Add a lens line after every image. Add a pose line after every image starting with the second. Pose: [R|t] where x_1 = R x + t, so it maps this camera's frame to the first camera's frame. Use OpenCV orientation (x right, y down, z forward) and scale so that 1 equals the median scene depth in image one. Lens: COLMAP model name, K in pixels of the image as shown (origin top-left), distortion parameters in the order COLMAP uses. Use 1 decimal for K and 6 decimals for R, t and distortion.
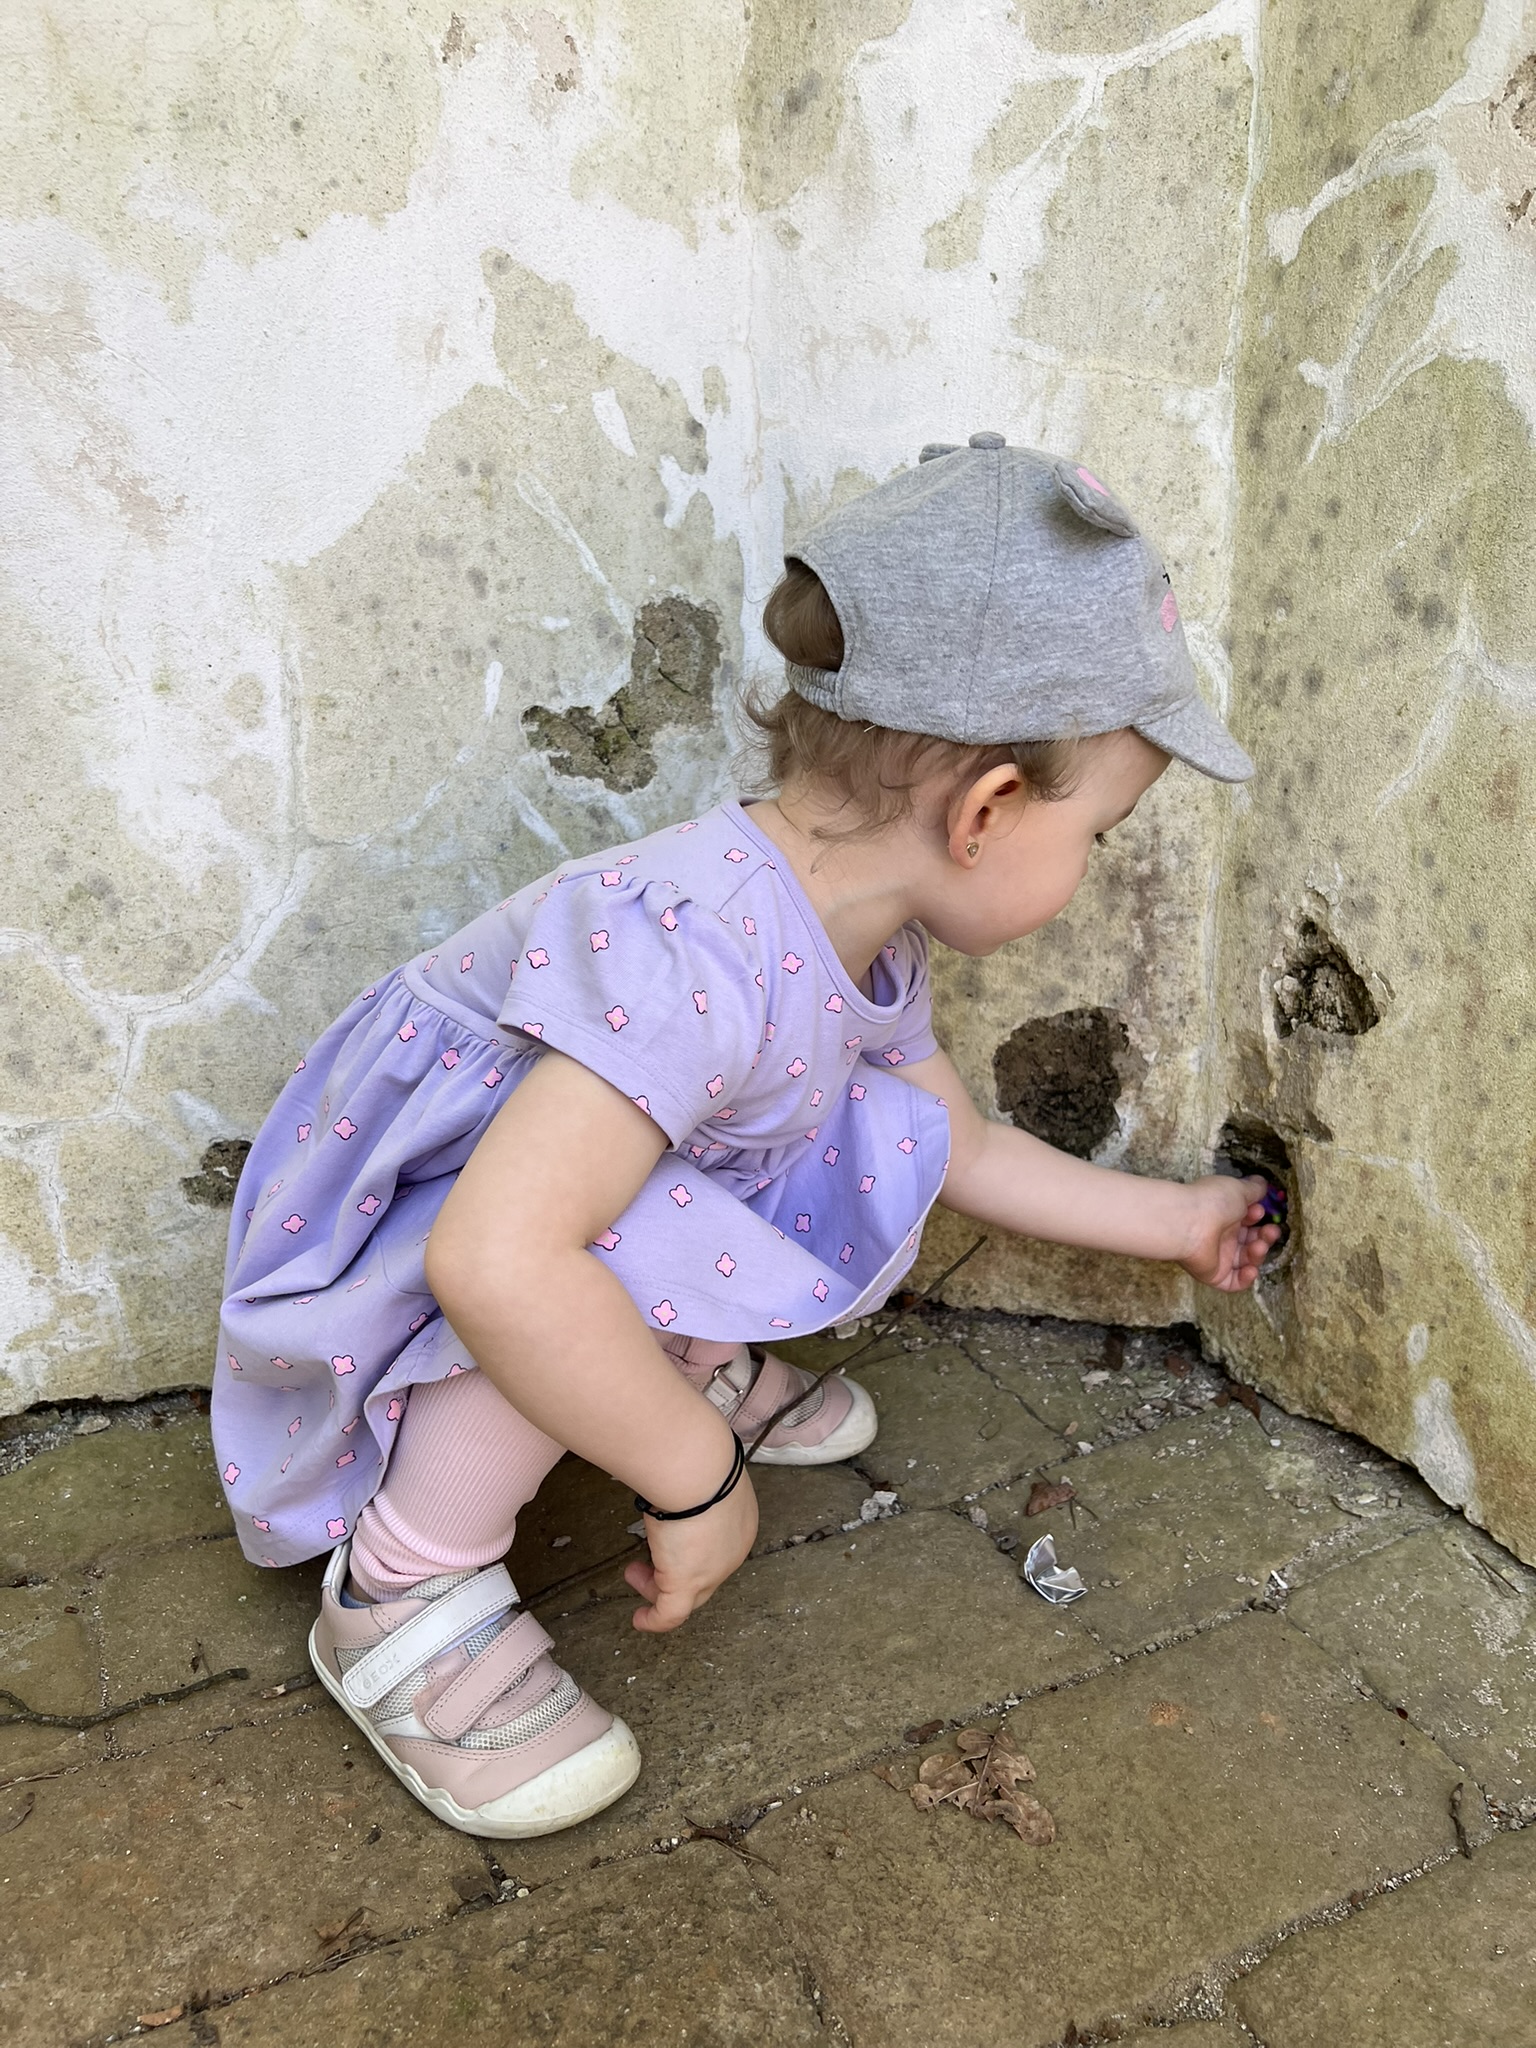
lens RADIAL K [[1535.2, 0, 776.9], [0, 1535.2, 1062.1], [0, 0, 1]] dist [0.003568, -0.000574]
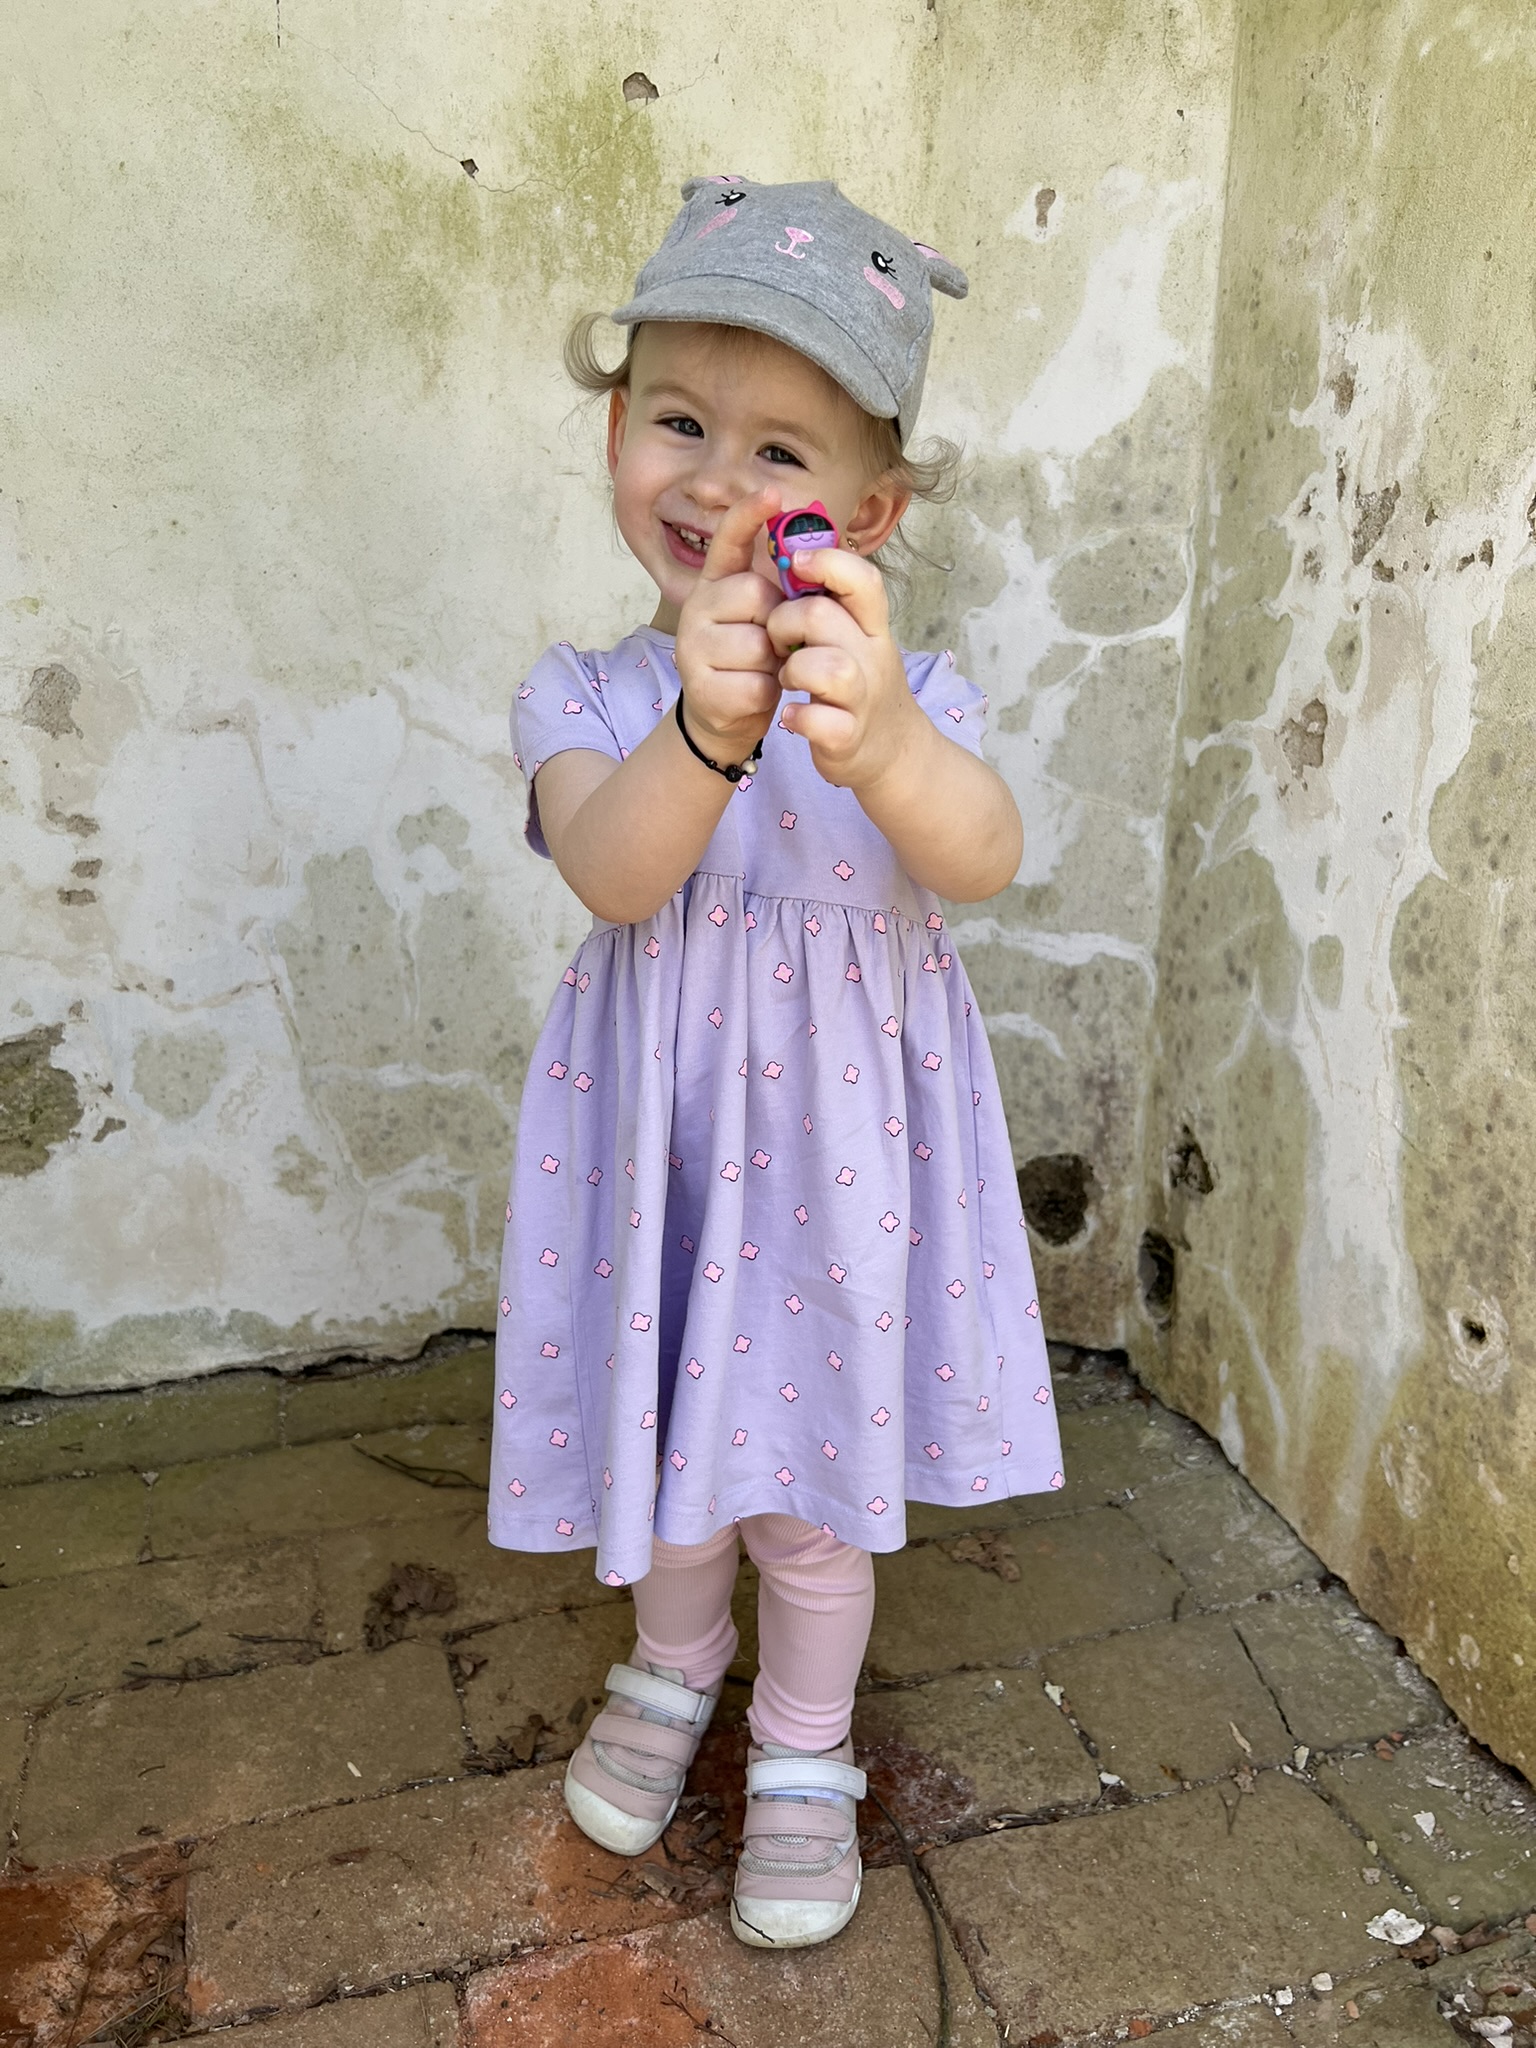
lens RADIAL K [[1507.5, 0, 768.0], [0, 1507.5, 1024.0], [0, 0, 1]] dist [0.007488, -0.005267]
pose [[0.990704, 0.076046, -0.112791, 0.057561], [-0.078663, 0.996722, -0.018922, -0.135294], [0.110983, 0.027619, 0.993438, -0.757682]]
